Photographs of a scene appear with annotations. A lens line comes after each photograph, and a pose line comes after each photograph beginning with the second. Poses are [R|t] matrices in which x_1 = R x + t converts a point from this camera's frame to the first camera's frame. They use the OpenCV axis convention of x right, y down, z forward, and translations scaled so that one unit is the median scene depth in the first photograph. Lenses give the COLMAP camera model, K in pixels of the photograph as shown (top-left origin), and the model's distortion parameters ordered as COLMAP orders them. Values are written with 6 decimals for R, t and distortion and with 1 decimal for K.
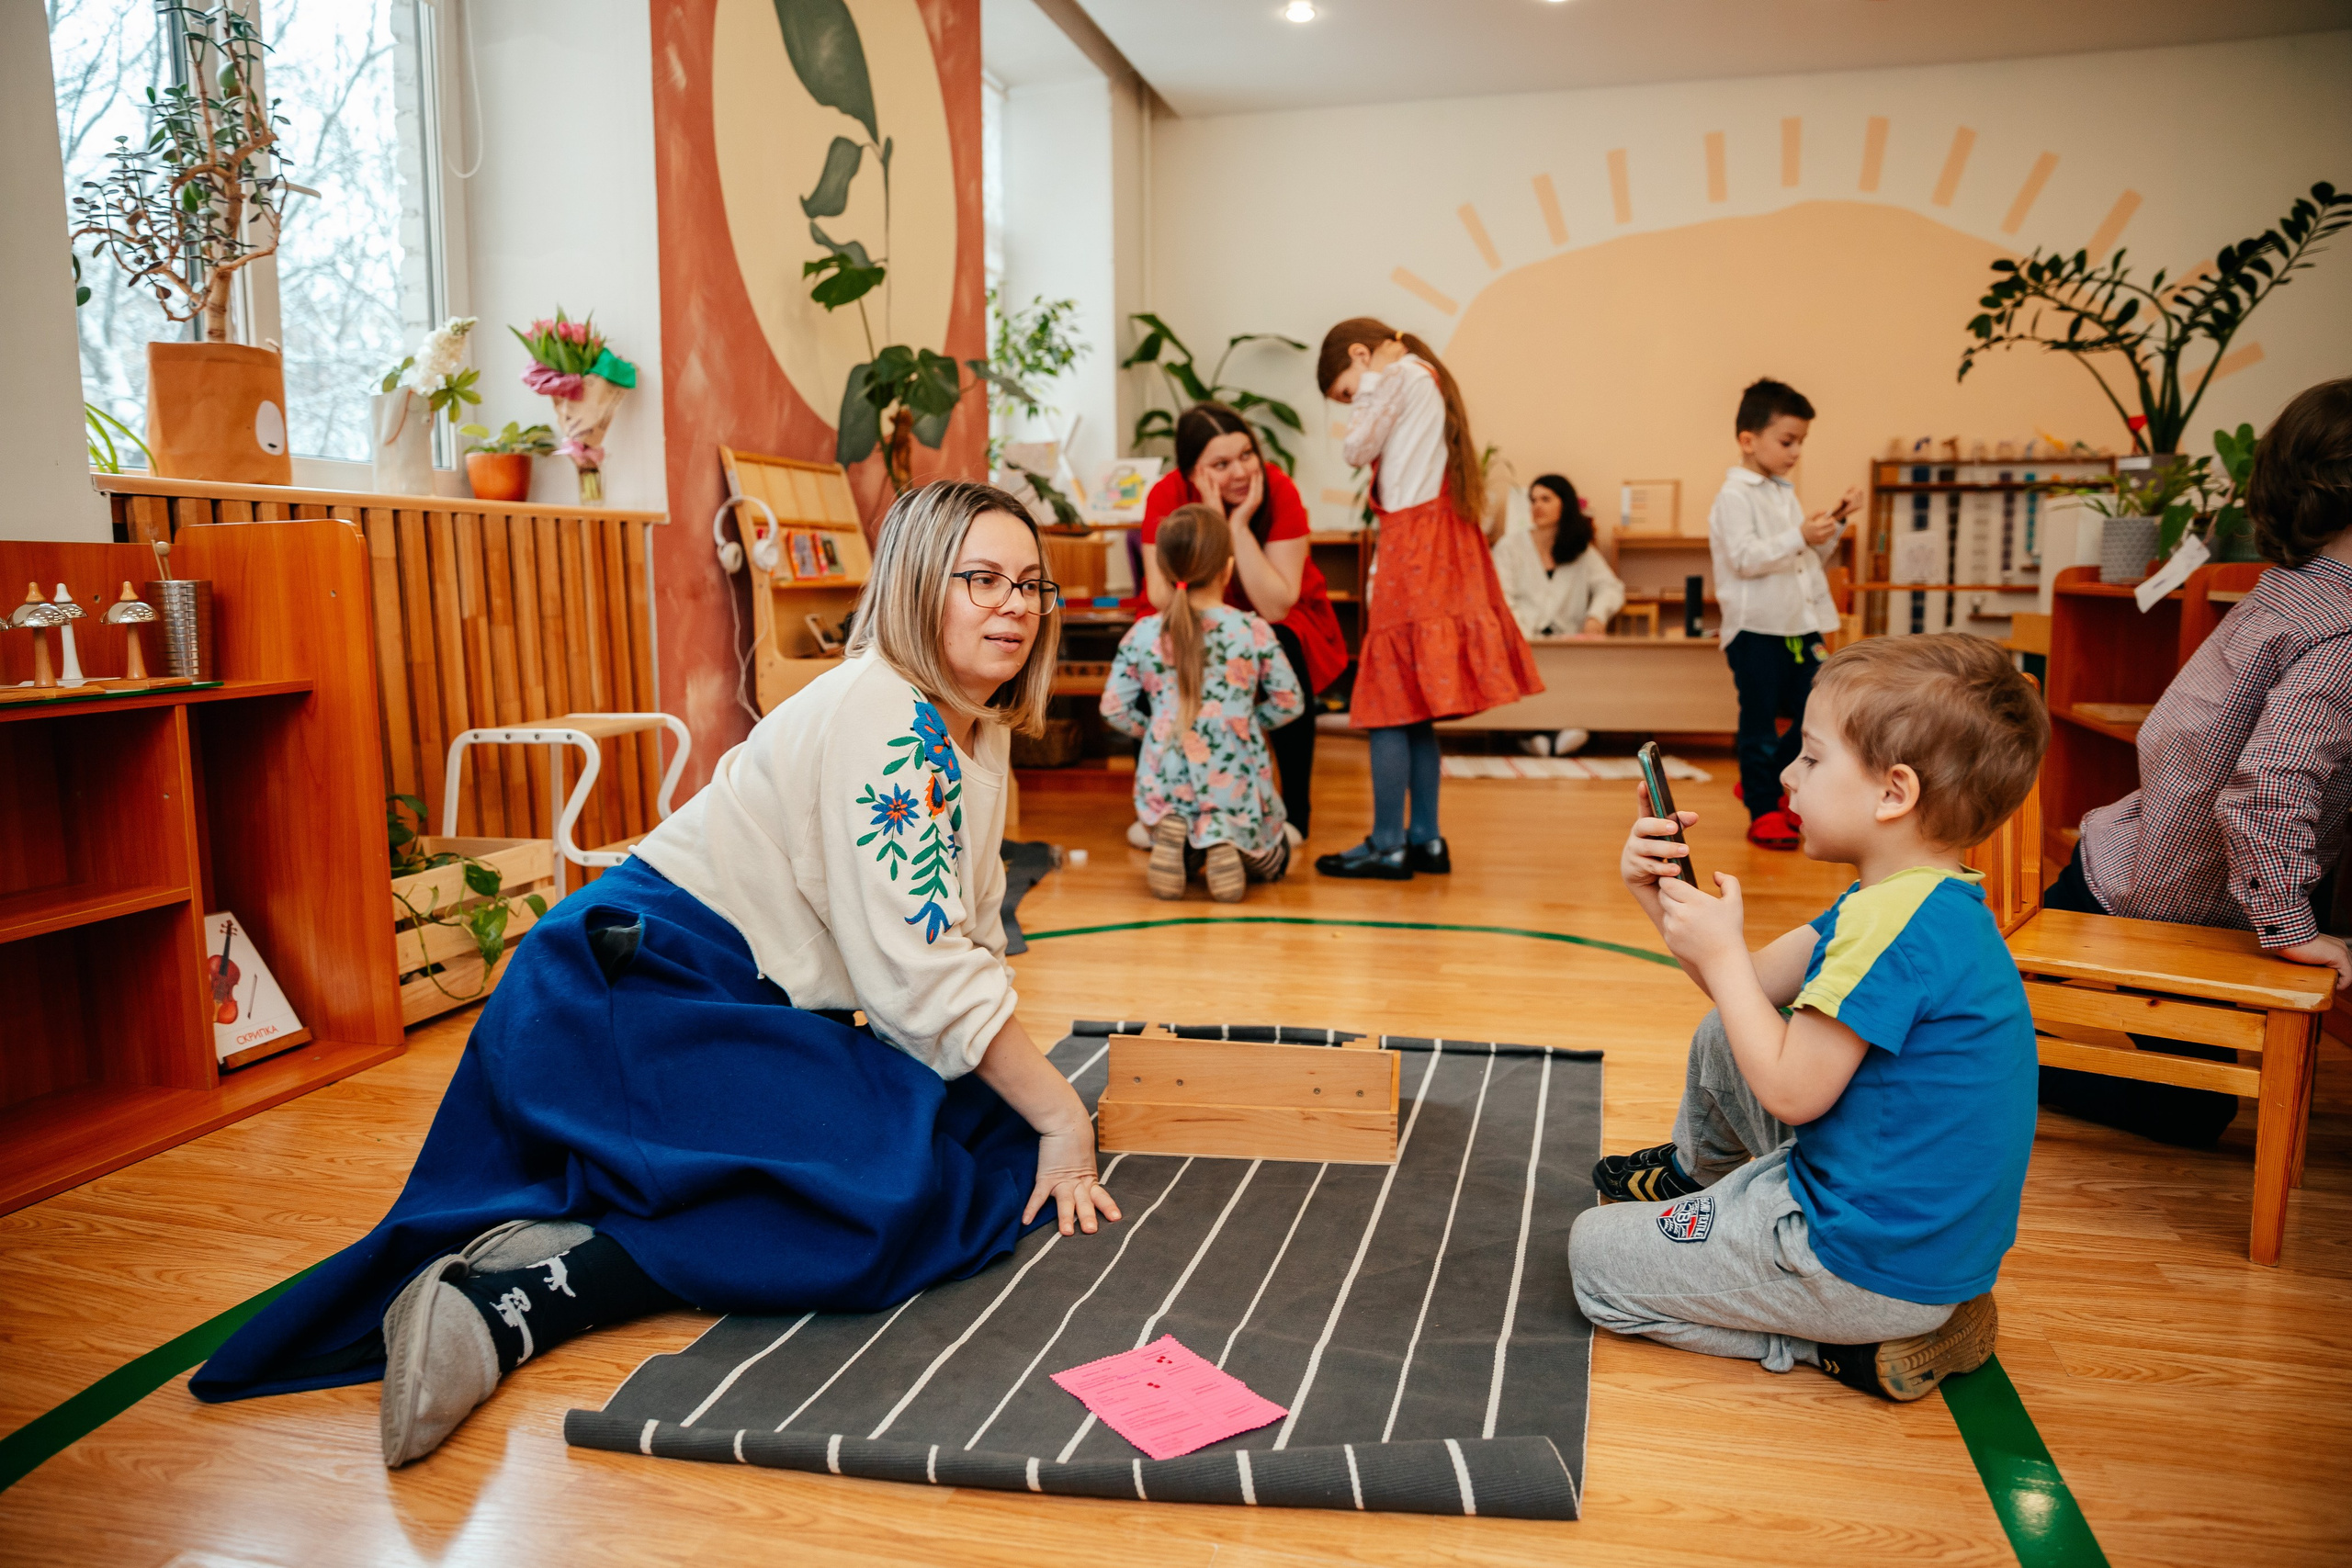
lens RADIAL K [[1652.7, 0, 1176.0], [0, 1652.7, 784.0], [0, 0, 1]] dist [-0.007437, -0.000565]
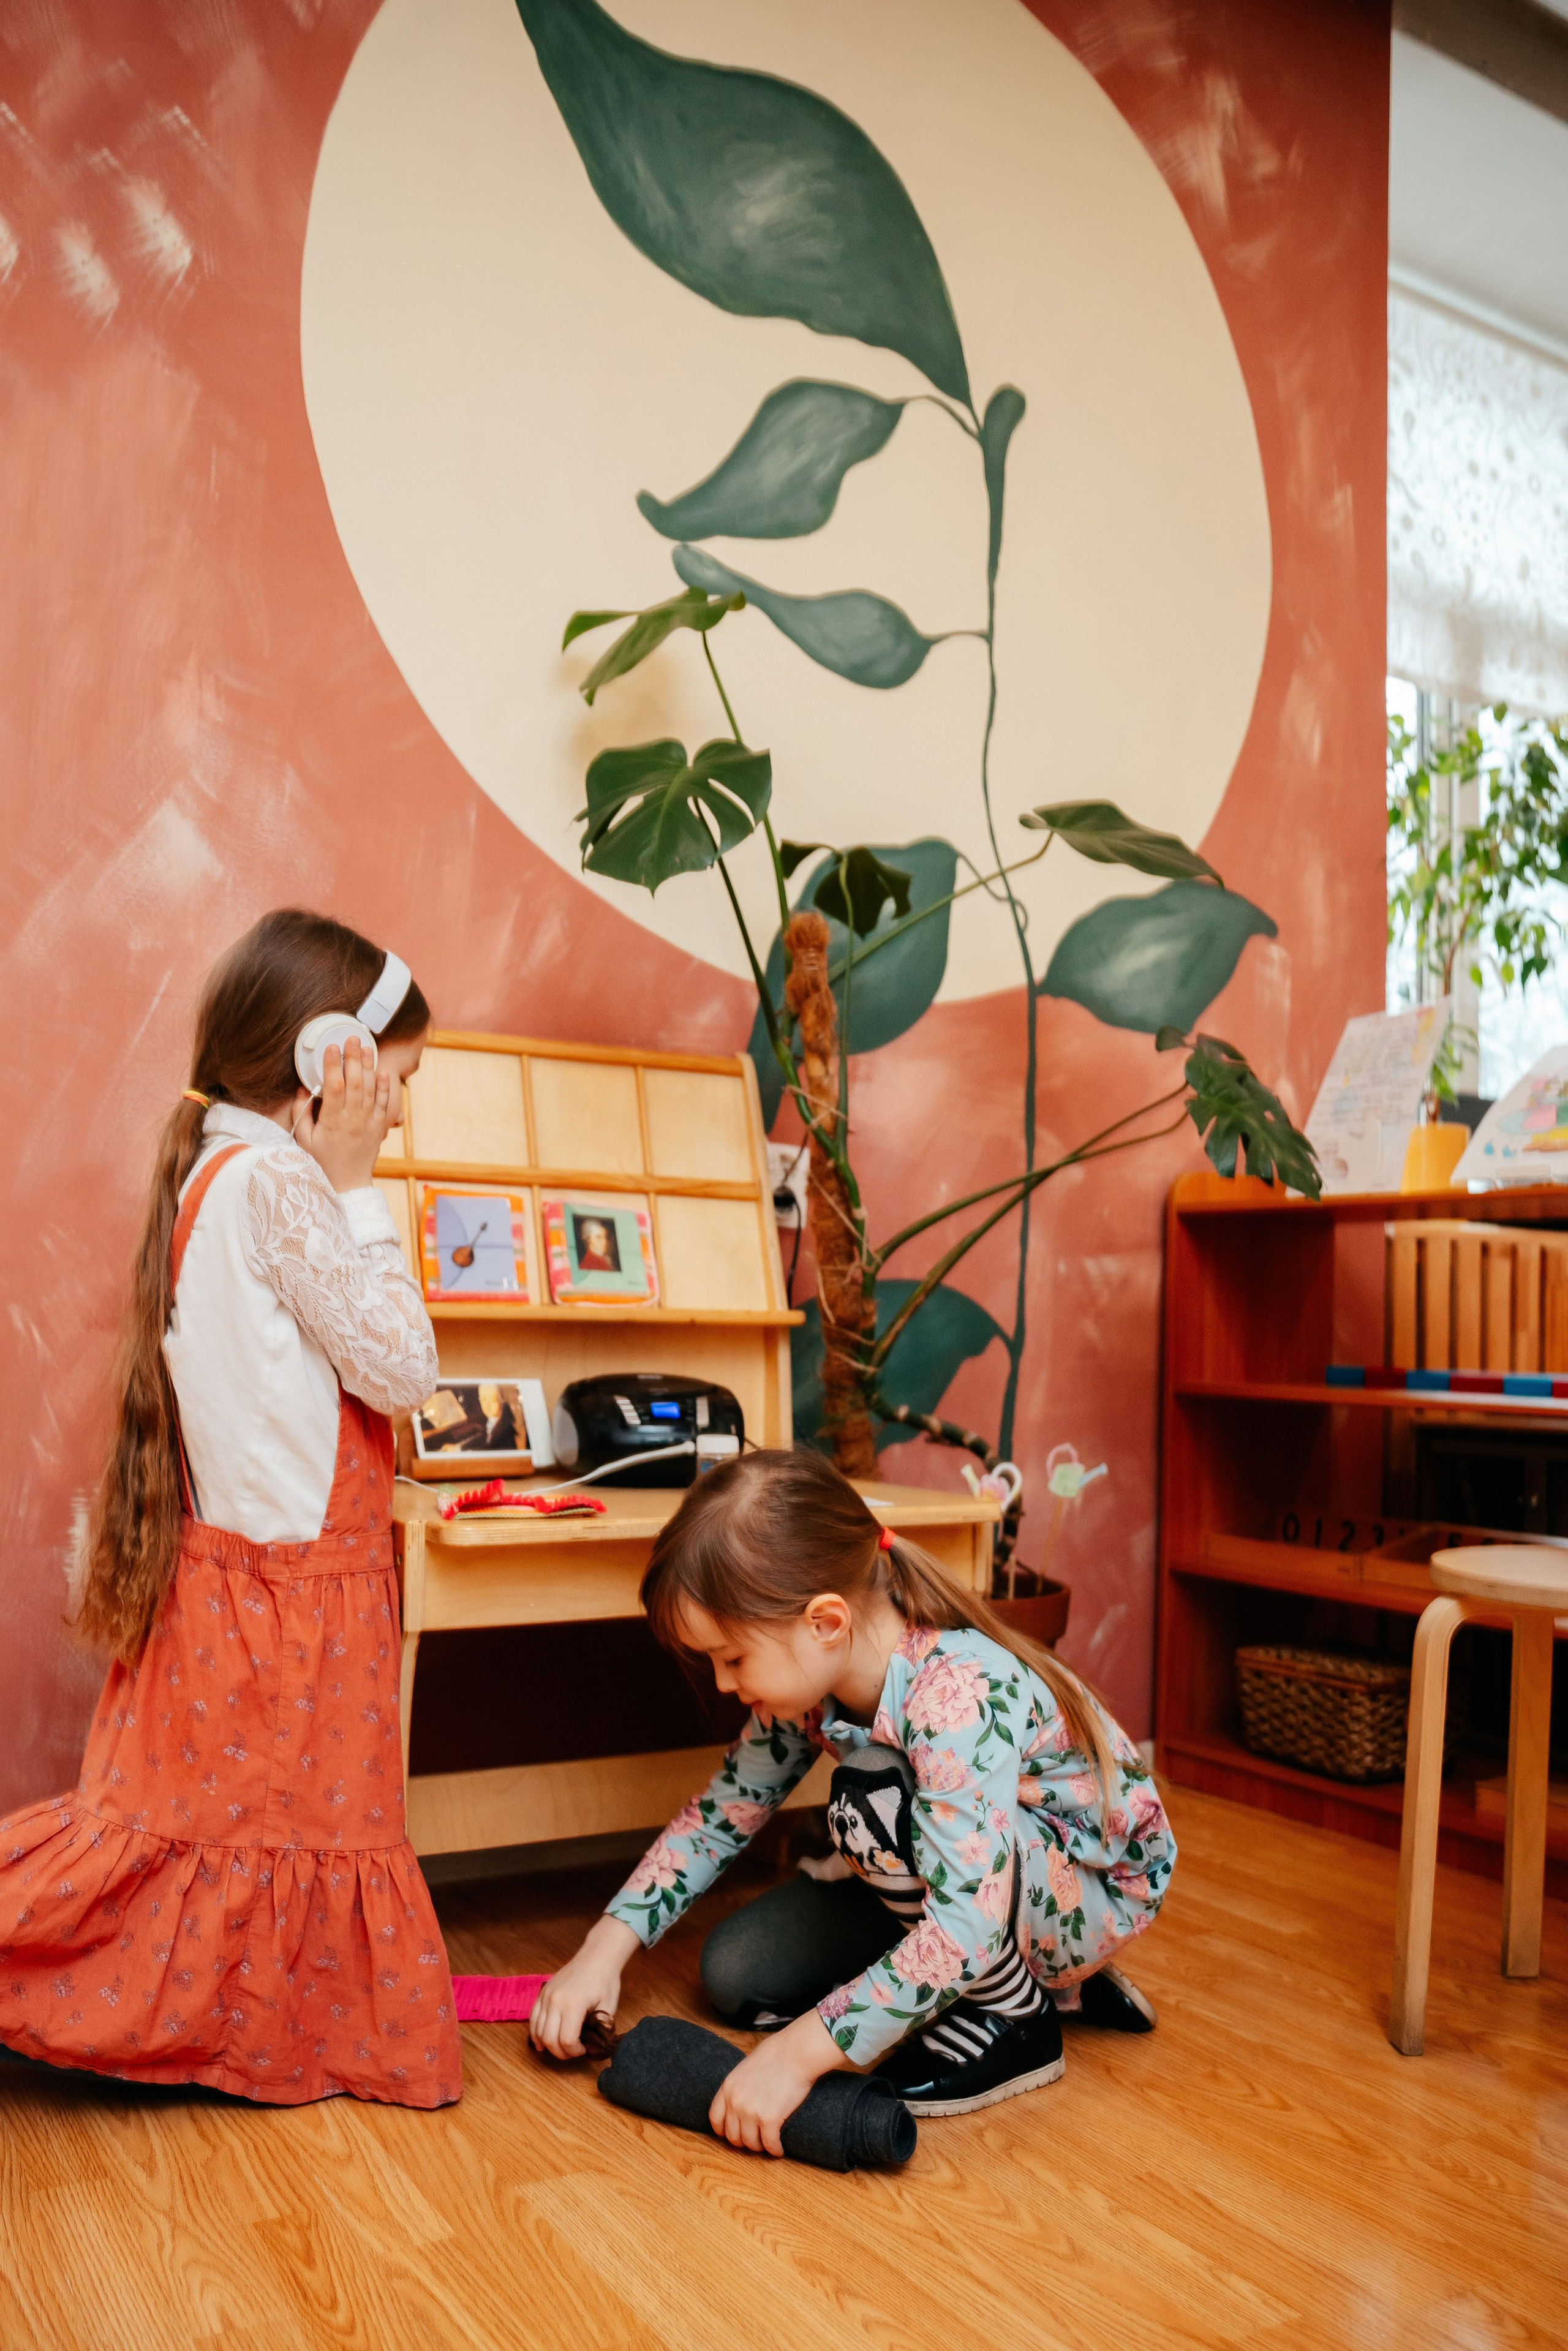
lens RADIAL K [[1878.6, 0, 695.5], [0, 1878.6, 1322.5], [0, 0, 1]] dist [-0.093006, 0.074357]
pose [[0.698119, 0.025089, -0.715542, 0.153367], [-0.114258, 0.990482, -0.076747, -0.076927], [0.706806, 0.135335, 0.694341, 0.622480]]
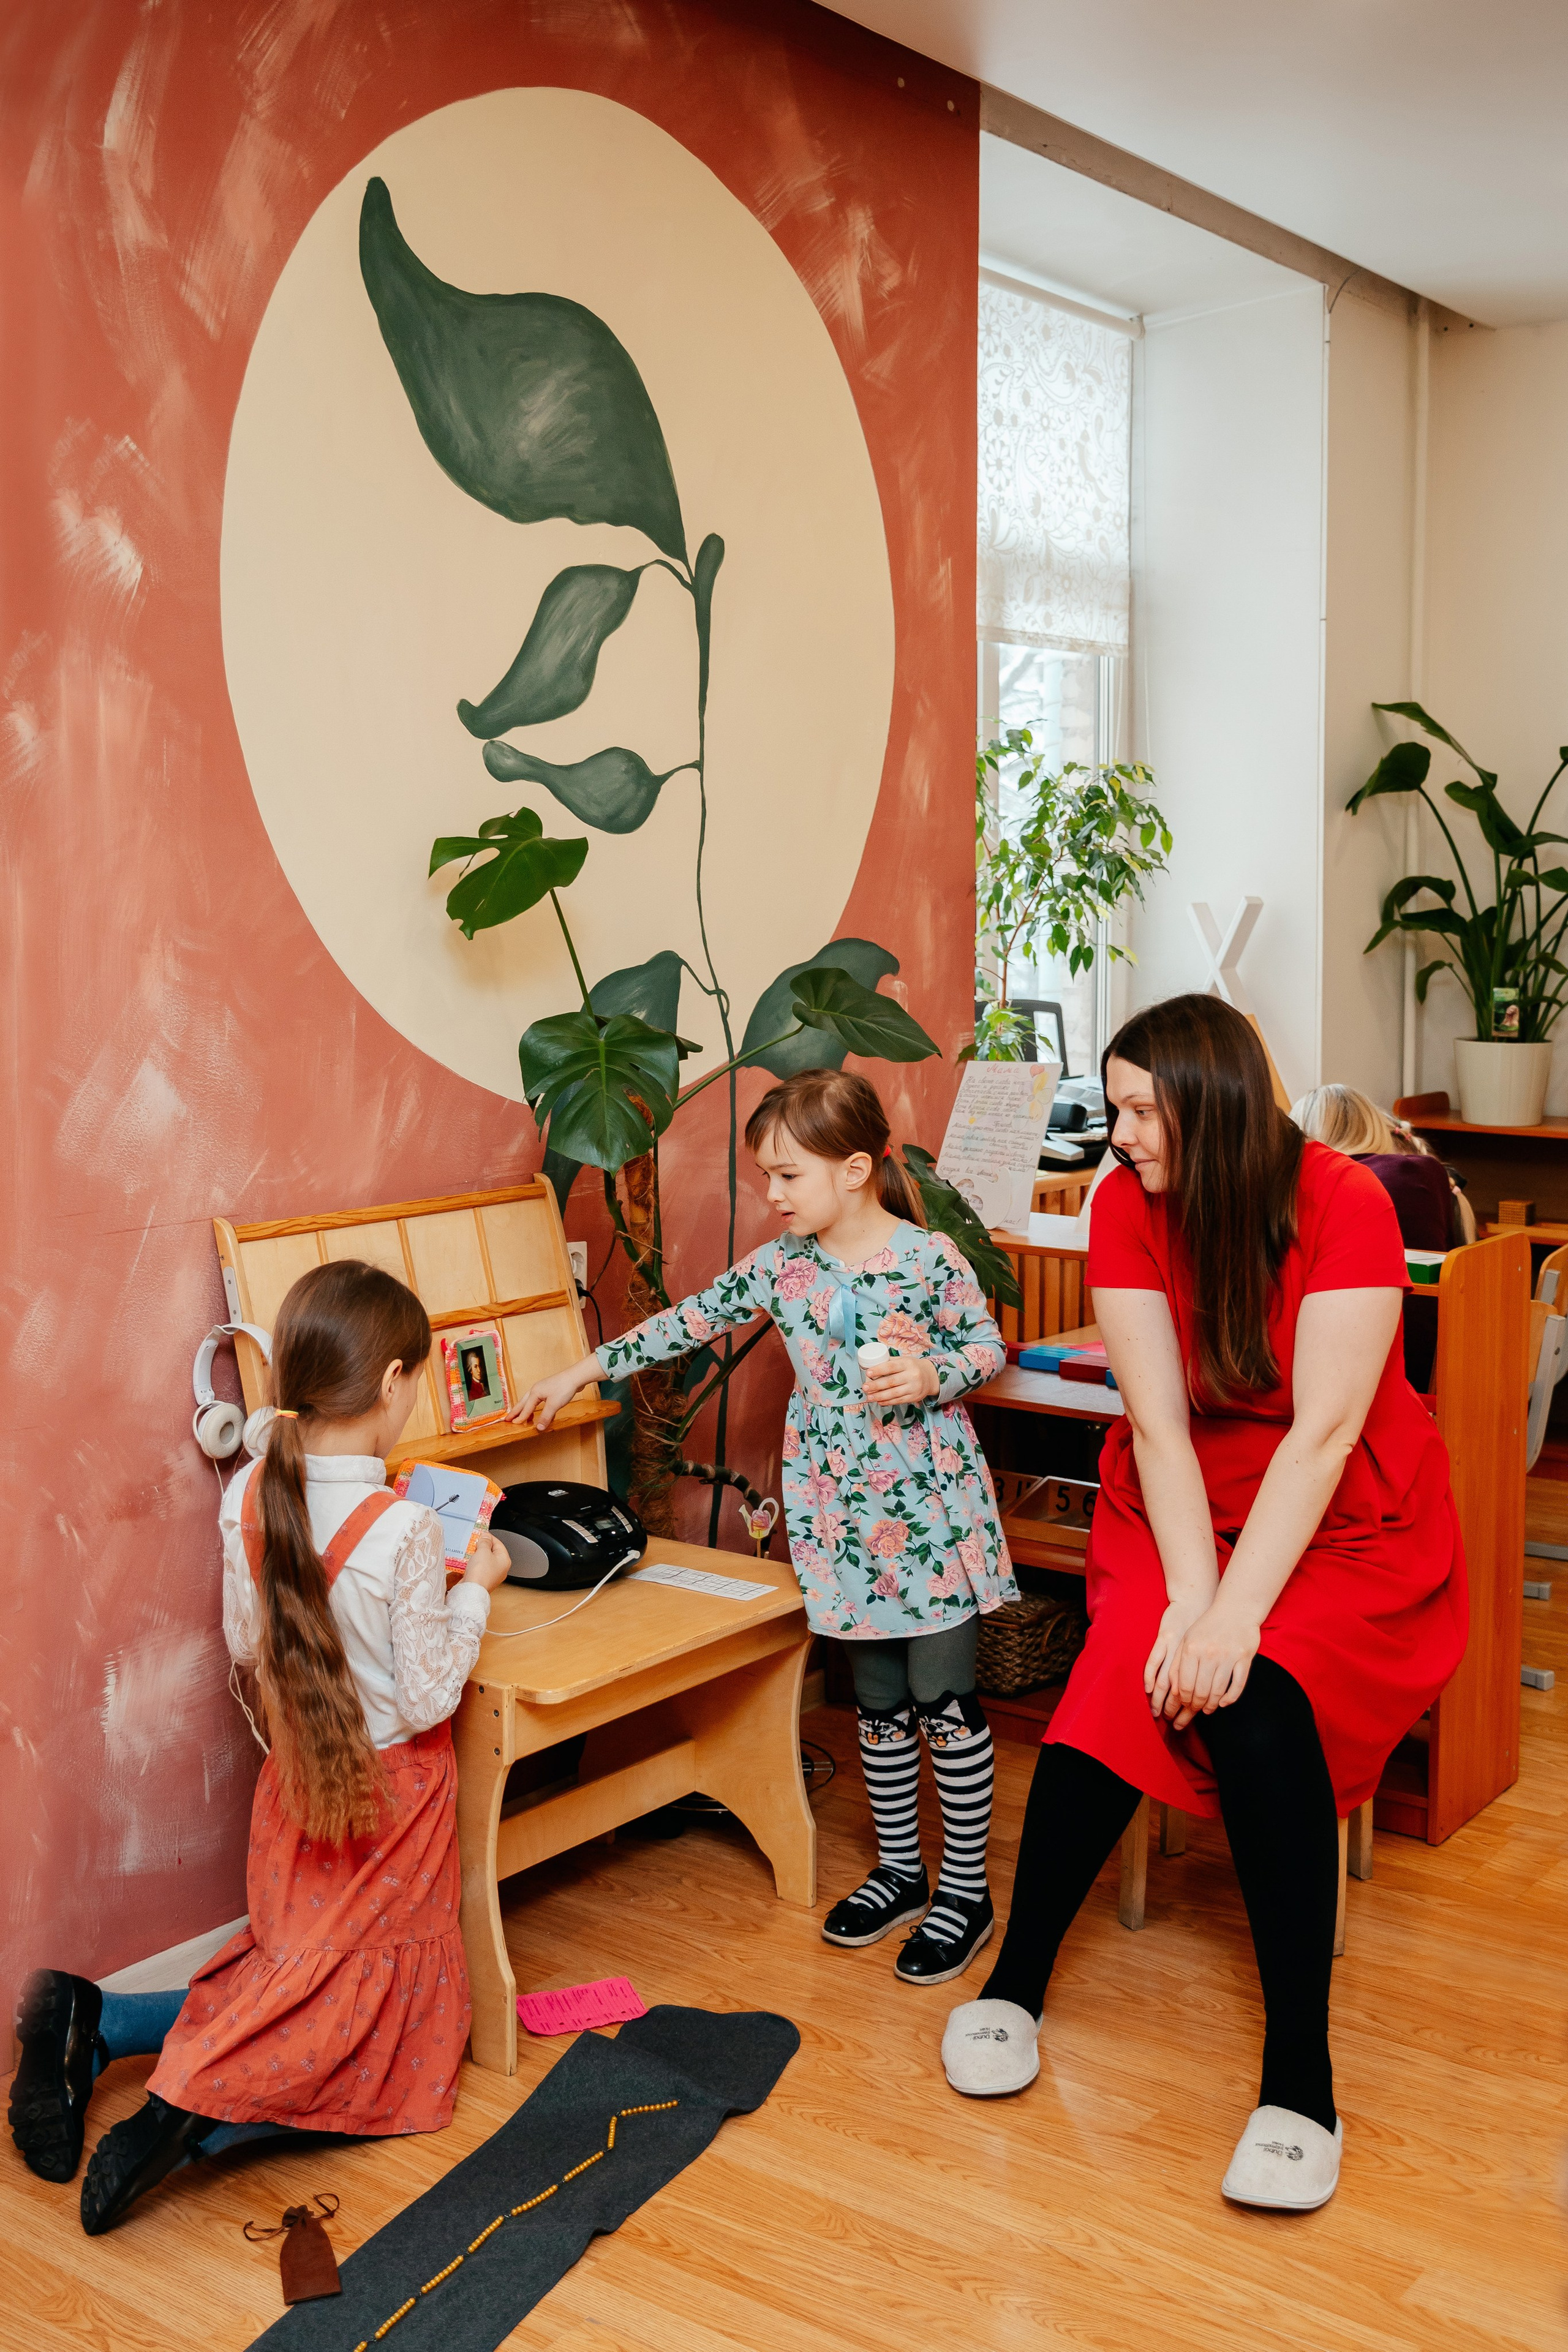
lens RADIAL K [[2539.0, 0, 779.3], [0, 2539.0, 1117.4], [0, 0, 1]] dist [-0.007530, 0.000339]
pose [[0.927093, 0.045392, -0.372073, 0.166567], [-0.054365, 0.998428, -0.013656, -0.199123], [0.370868, 0.032888, 0.928103, 0.256211]]
